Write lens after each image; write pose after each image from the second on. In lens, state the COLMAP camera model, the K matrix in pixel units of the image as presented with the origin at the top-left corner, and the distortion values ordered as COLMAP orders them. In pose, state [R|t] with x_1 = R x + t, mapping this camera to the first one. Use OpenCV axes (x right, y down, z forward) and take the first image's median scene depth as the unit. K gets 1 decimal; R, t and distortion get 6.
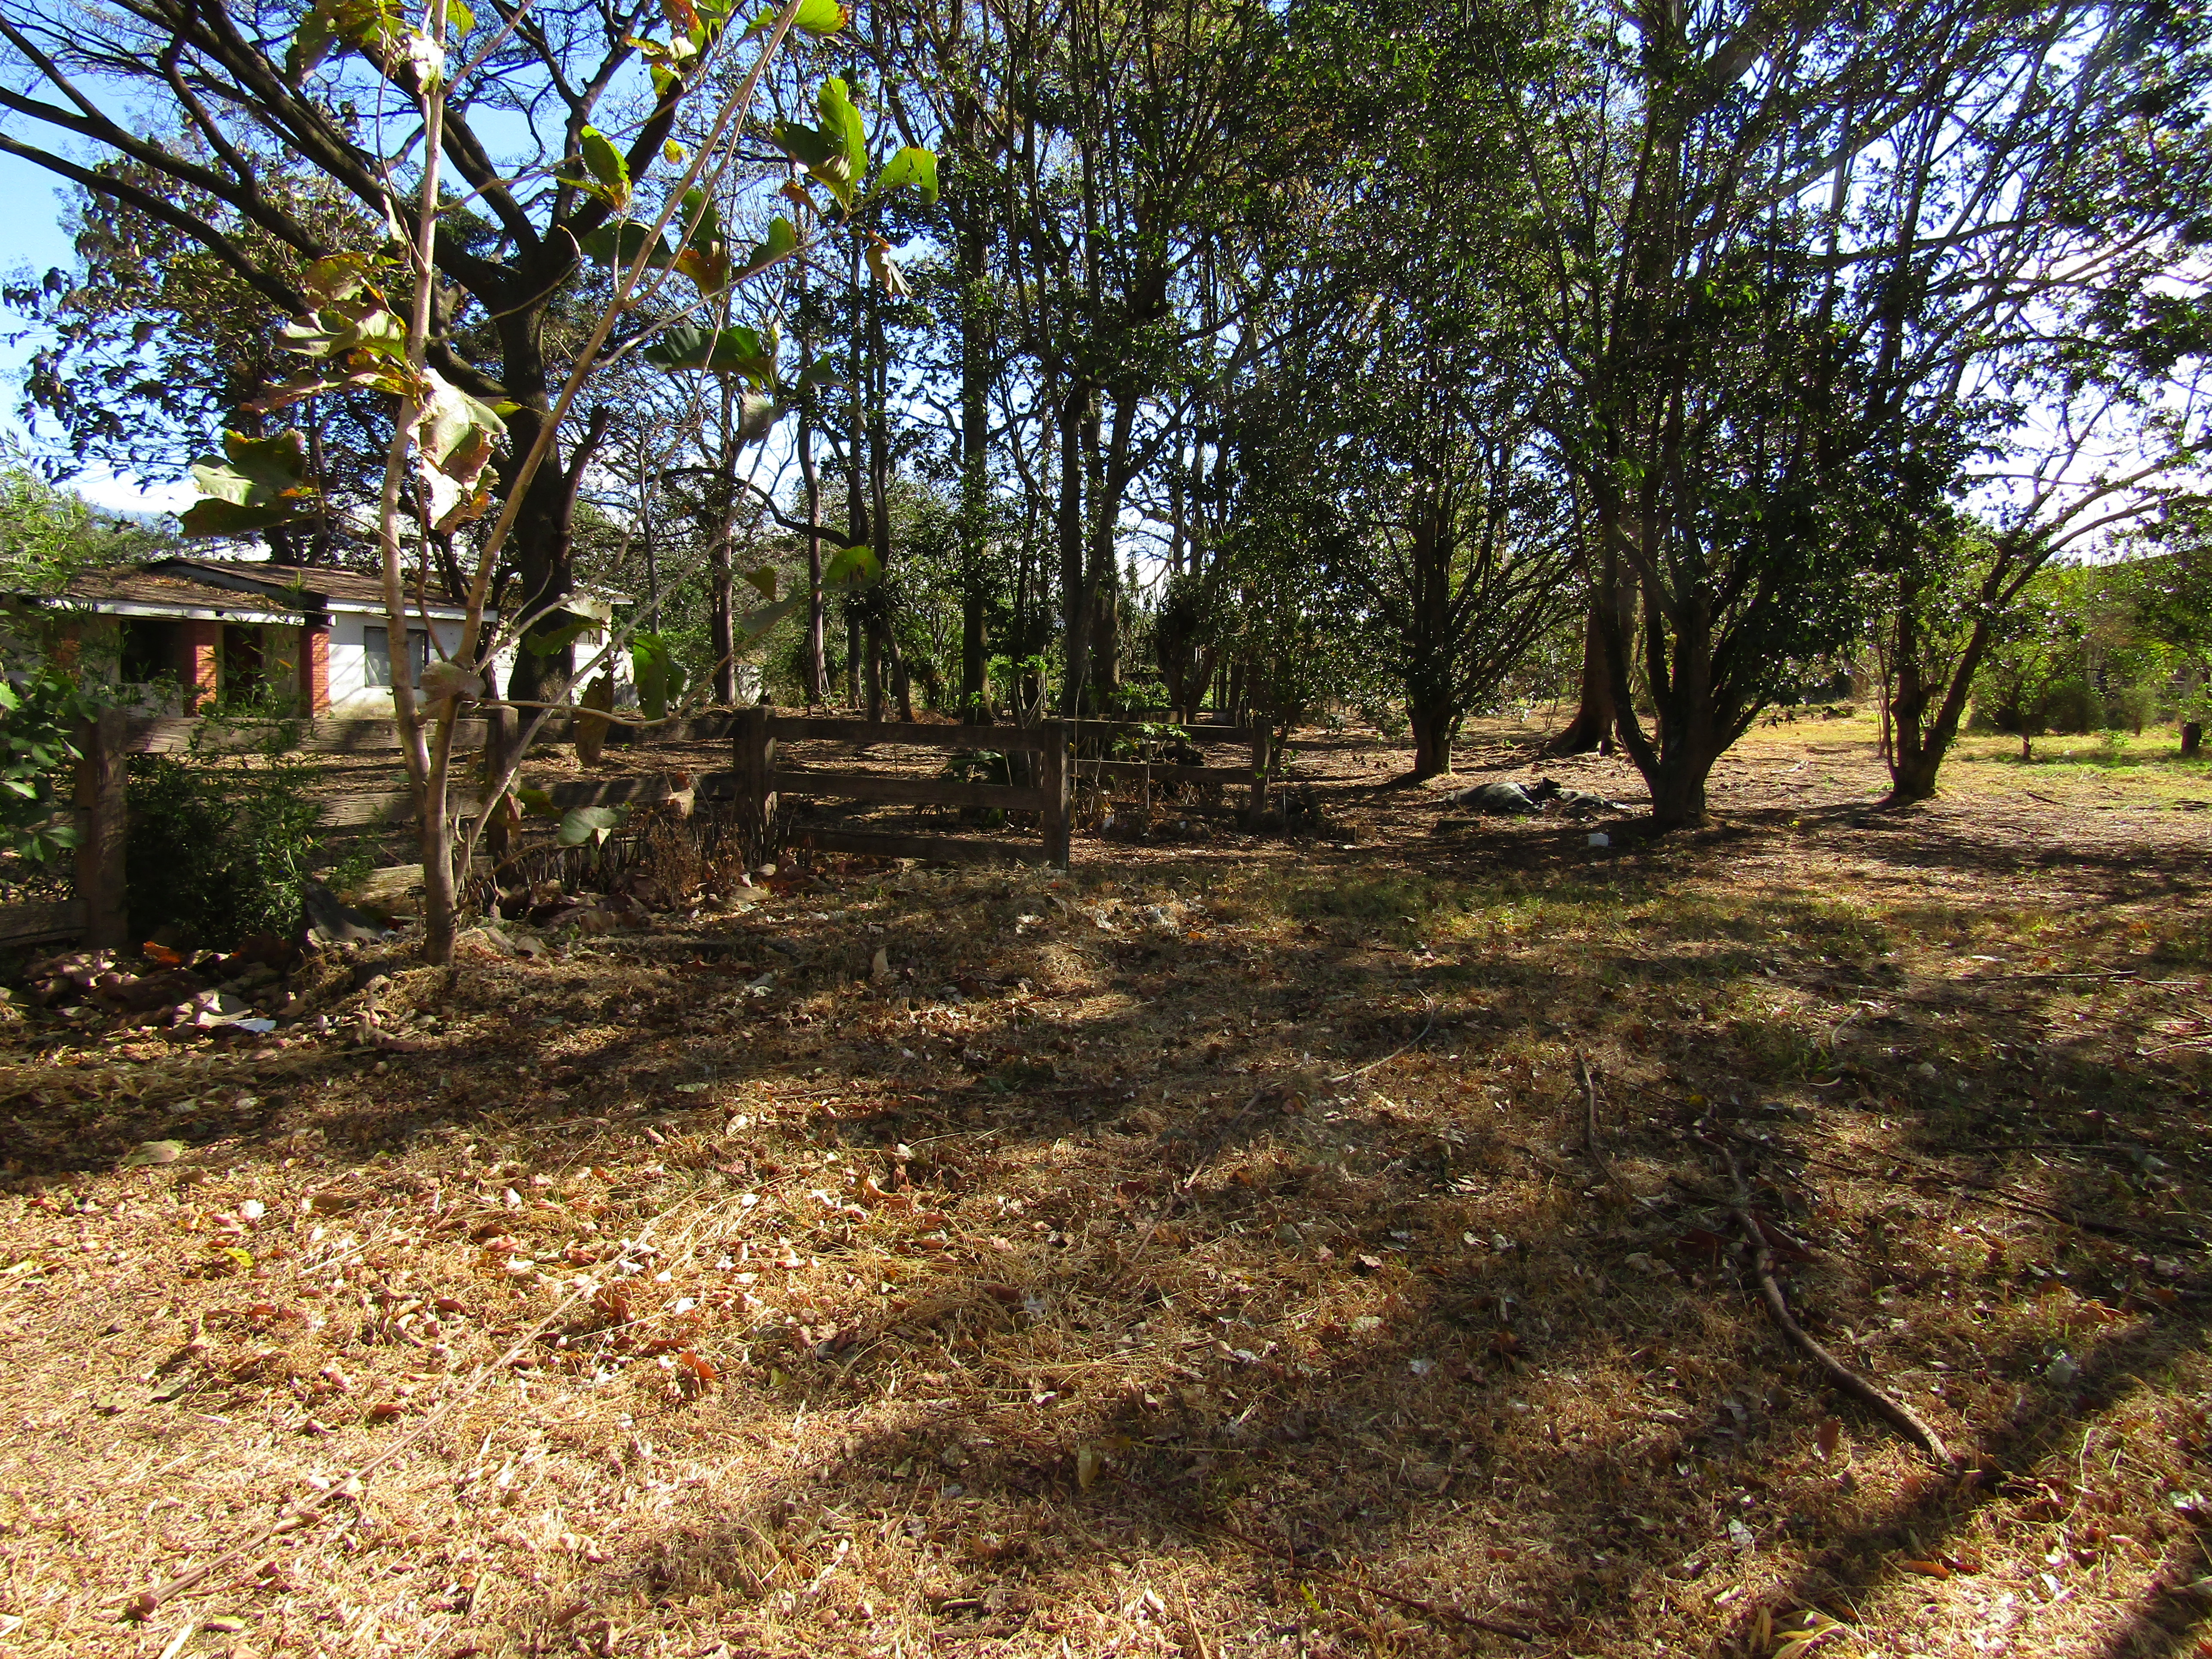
lens RADIAL K [[1592.1, 0, 1106.0], [0, 1592.1, 829.5], [0, 0, 1]] dist [-0.007479, 0.018668]
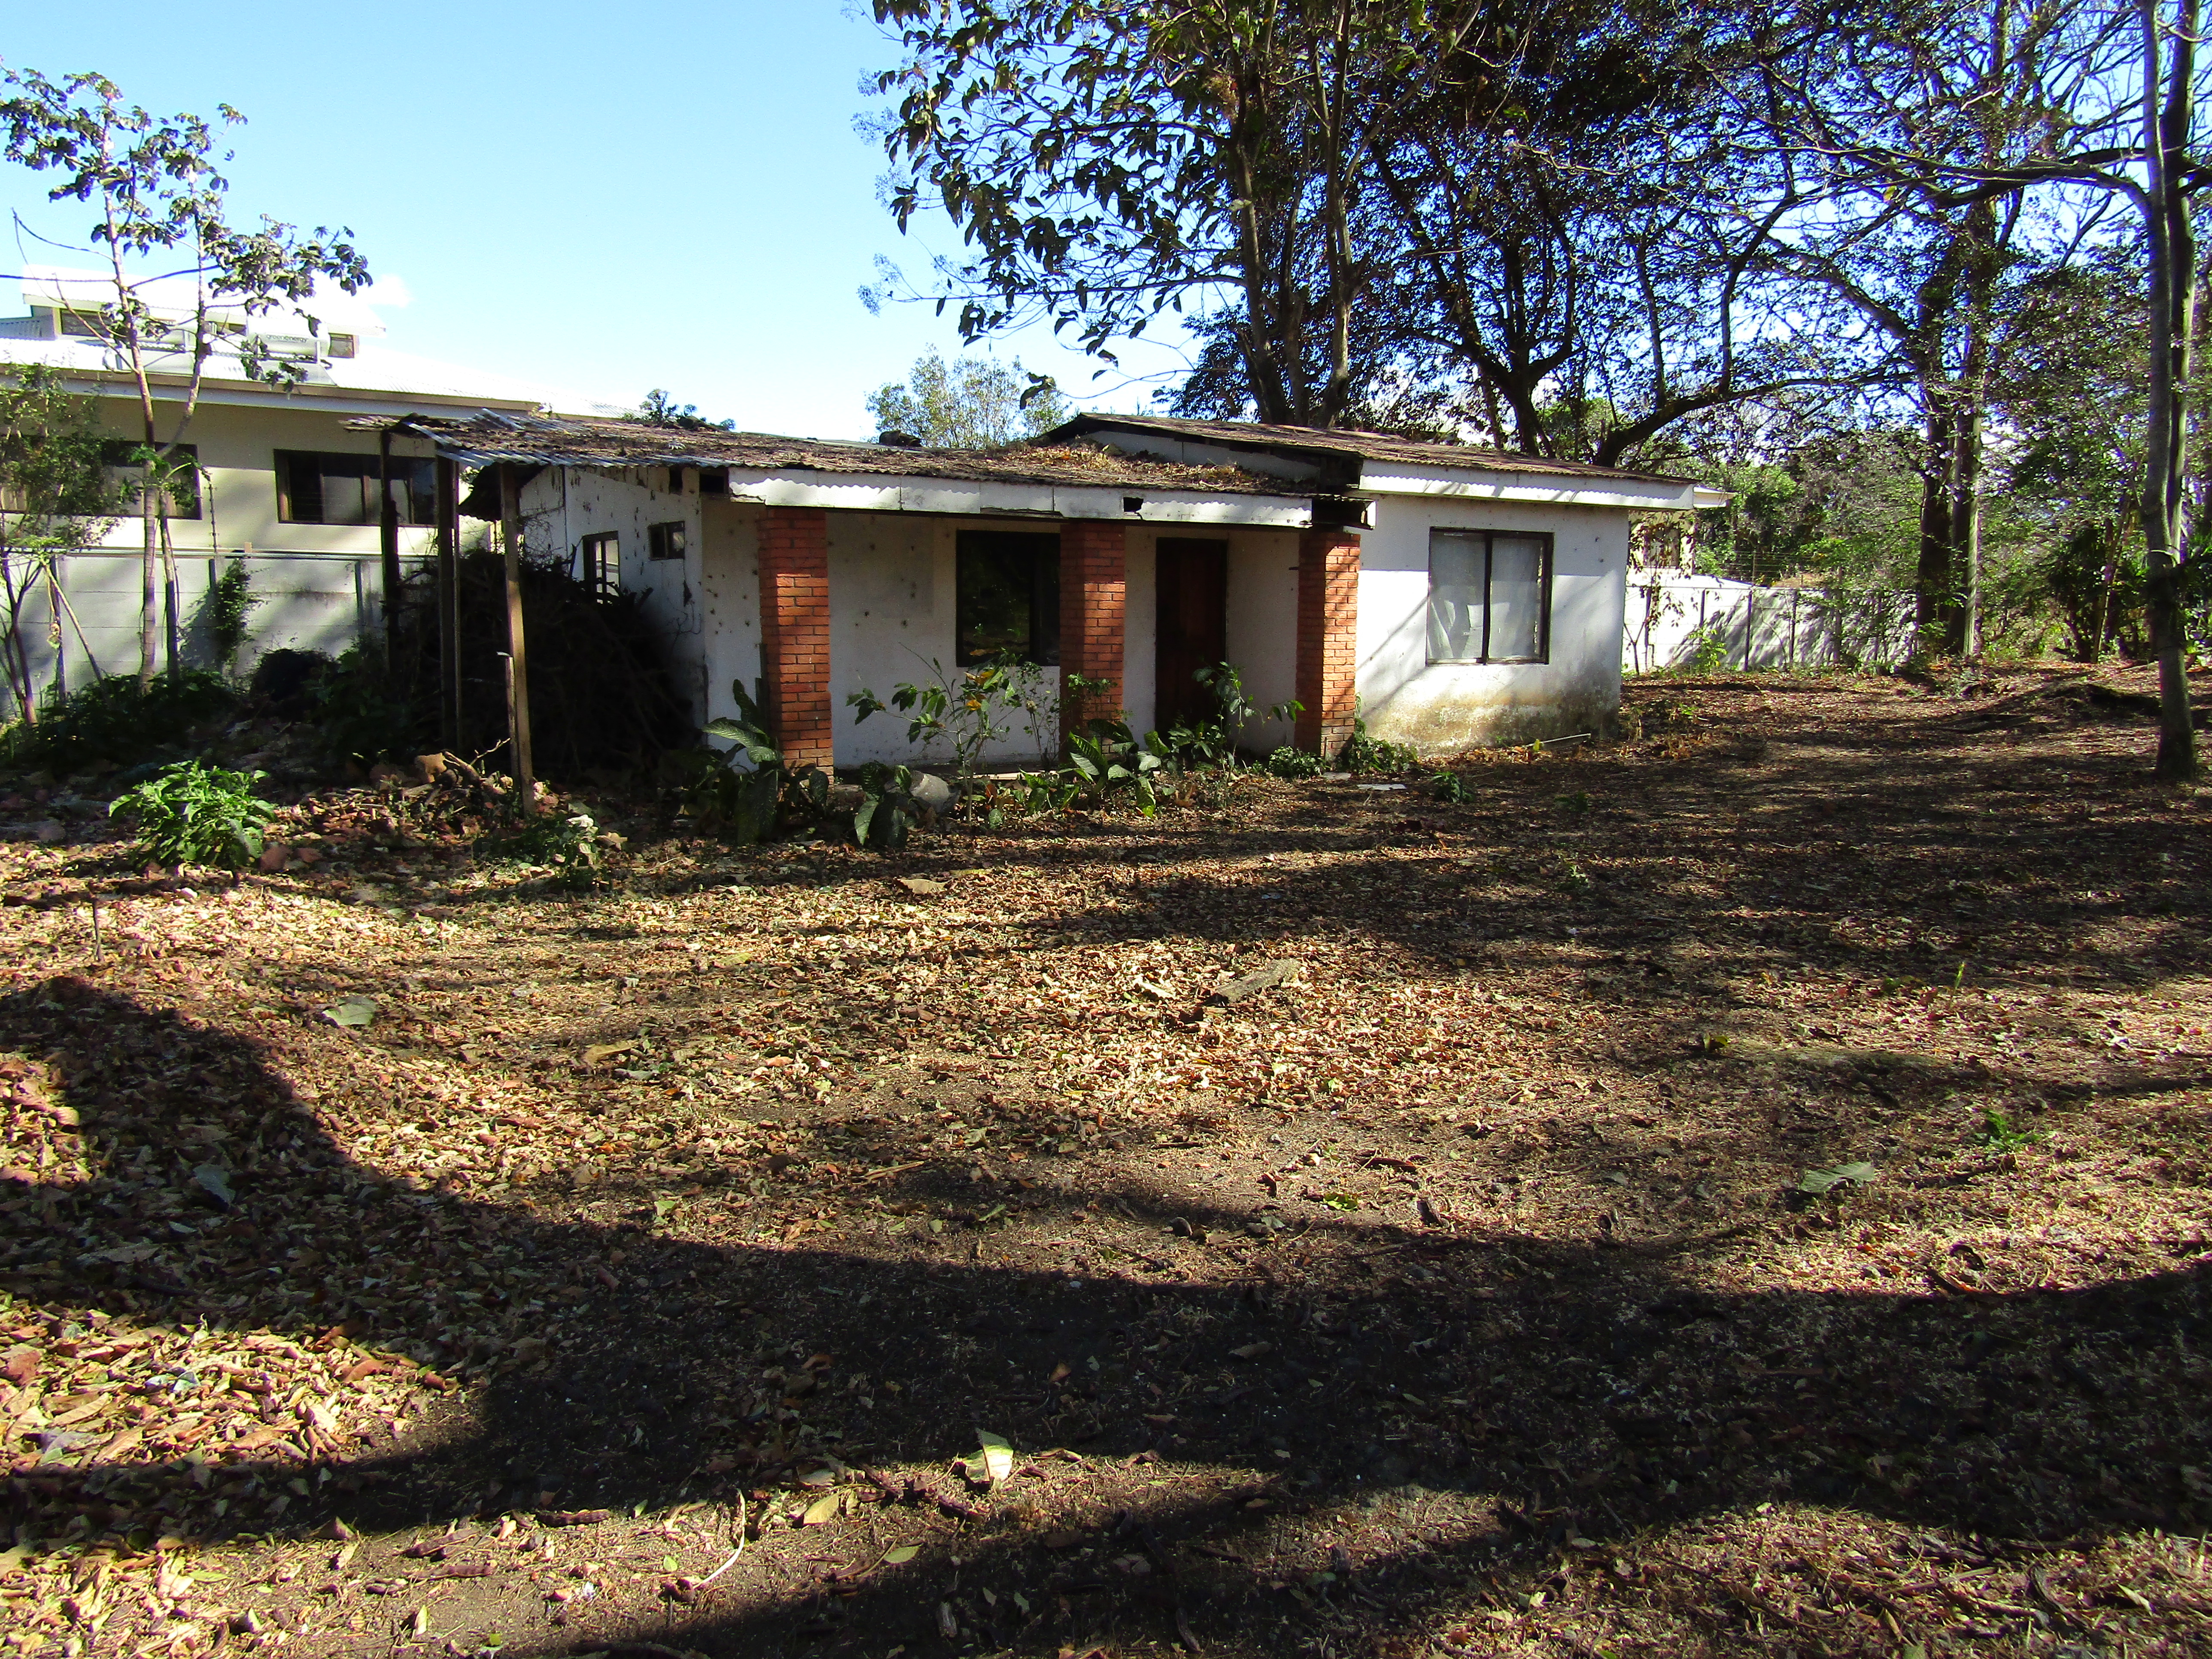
lens RADIAL K [[1592.1, 0, 1106.0], [0, 1592.1, 829.5], [0, 0, 1]] dist [-0.007479, 0.018668]
pose [[0.829904, 0.044586, -0.556122, -0.080744], [-0.019808, 0.998528, 0.050496, -0.017471], [0.557555, -0.030891, 0.829565, 0.160017]]
